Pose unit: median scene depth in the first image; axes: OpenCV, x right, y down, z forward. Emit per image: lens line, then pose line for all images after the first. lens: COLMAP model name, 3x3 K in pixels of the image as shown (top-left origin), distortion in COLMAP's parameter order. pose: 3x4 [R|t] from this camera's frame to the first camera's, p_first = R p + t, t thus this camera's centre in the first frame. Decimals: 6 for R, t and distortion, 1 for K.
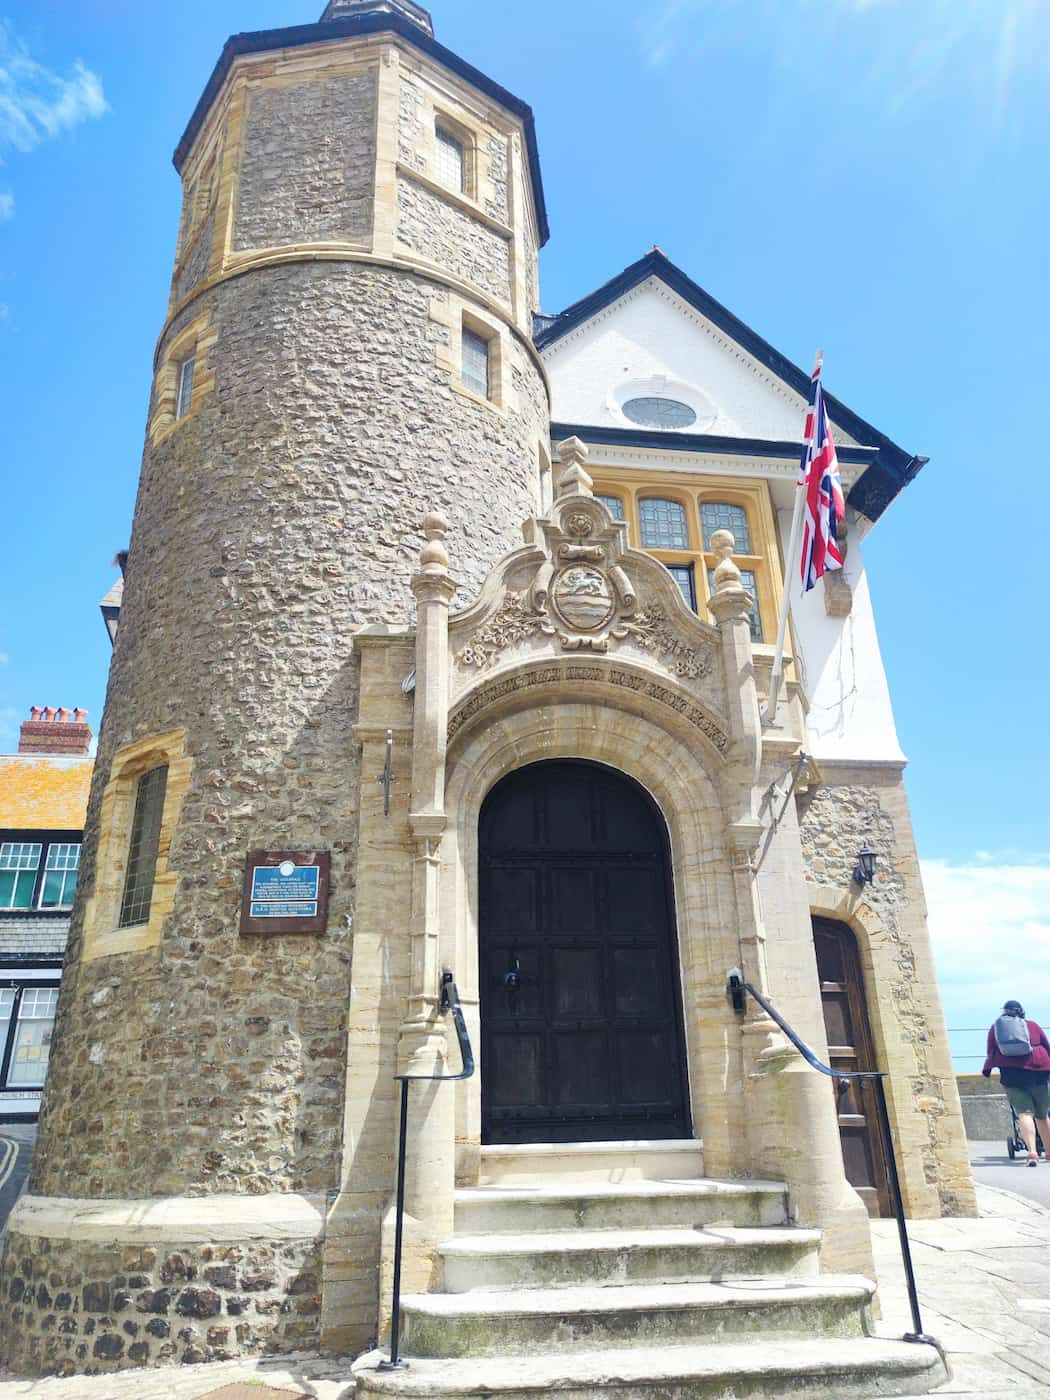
lens RADIAL K [[990.2, 0, 506.4], [0, 990.2, 699.5], [0, 0, 1]] dist [0.008604, 0.000183]
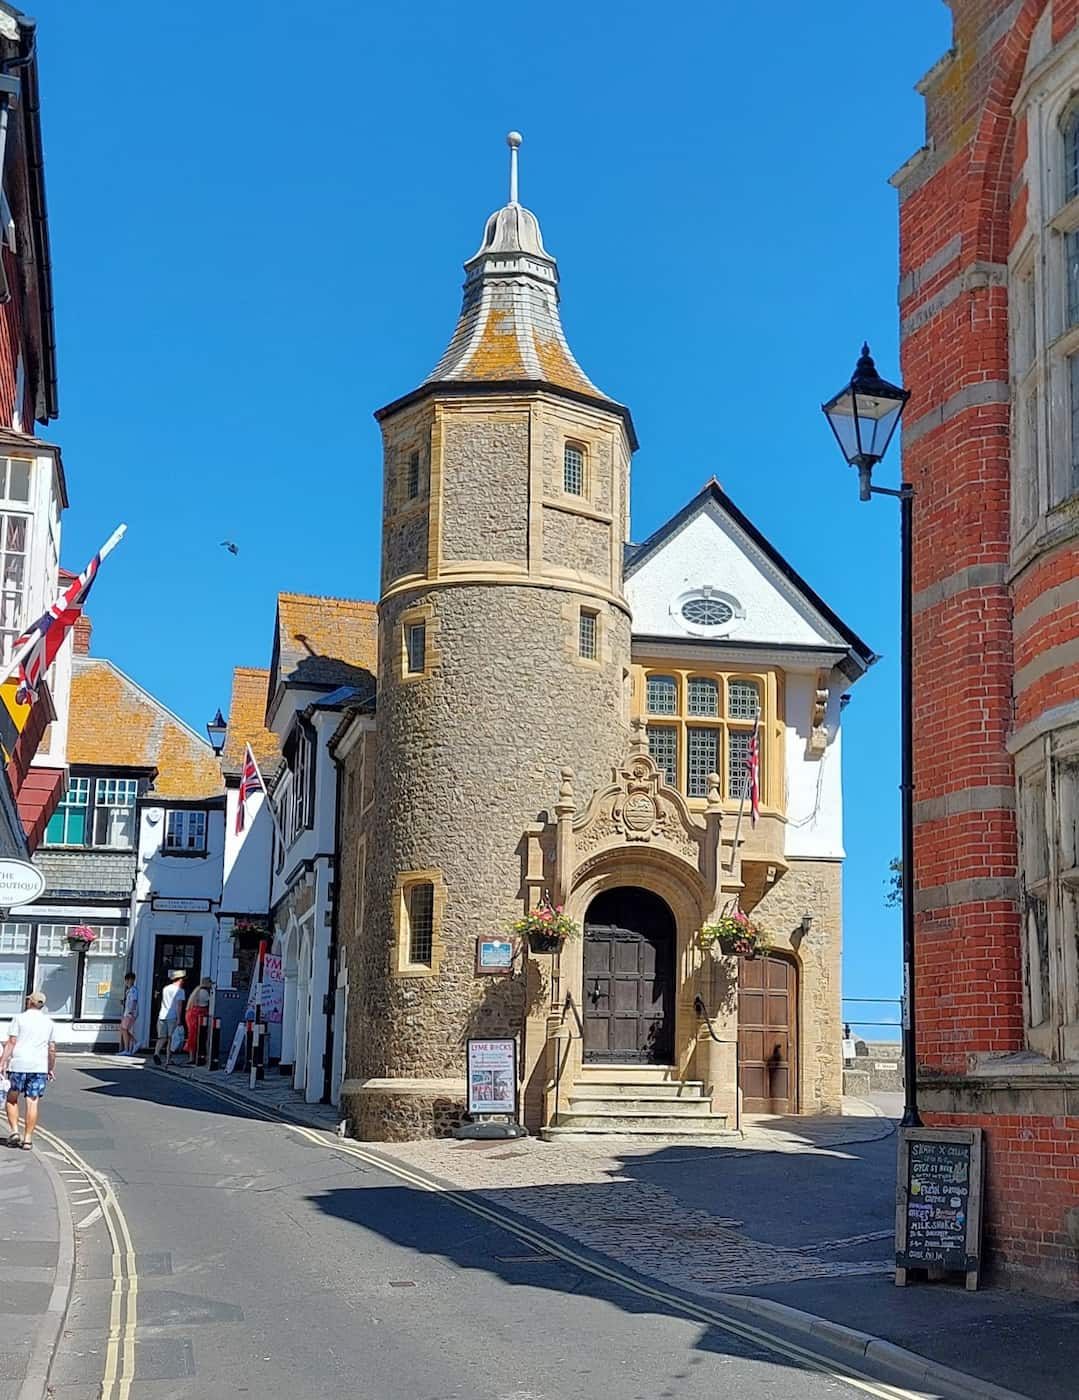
lens RADIAL K [[2230.9, 0, 539.5], [0, 2230.9, 700.0], [0, 0, 1]] dist [-0.009739, -0.007805]
pose [[0.999352, 0.035950, 0.001786, -0.134143], [-0.035437, 0.973982, 0.223838, -1.263709], [0.006307, -0.223756, 0.974625, -3.185263]]
